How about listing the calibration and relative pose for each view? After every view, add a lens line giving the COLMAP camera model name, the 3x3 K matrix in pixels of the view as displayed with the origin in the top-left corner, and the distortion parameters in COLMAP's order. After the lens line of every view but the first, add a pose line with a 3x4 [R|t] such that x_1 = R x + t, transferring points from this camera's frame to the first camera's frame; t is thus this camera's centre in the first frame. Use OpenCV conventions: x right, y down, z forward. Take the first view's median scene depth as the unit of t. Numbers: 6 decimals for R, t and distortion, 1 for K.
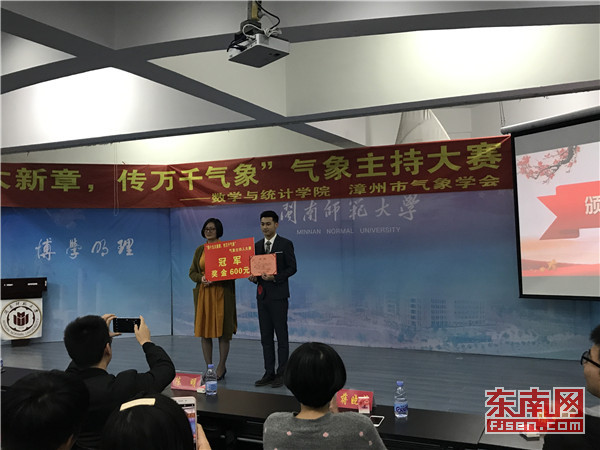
lens RADIAL K [[608.0, 0, 300.1], [0, 608.0, 227.8], [0, 0, 1]] dist [0.047797, 0.000000]
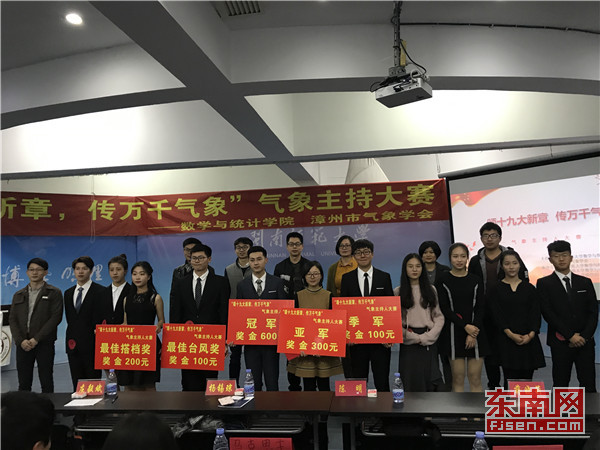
lens RADIAL K [[492.2, 0, 300.0], [0, 492.2, 221.6], [0, 0, 1]] dist [0.029869, 0.002242]
pose [[0.952171, 0.010047, 0.305402, -0.232214], [0.011922, 0.997477, -0.069987, 0.008808], [-0.305334, 0.070280, 0.949648, 0.076056]]
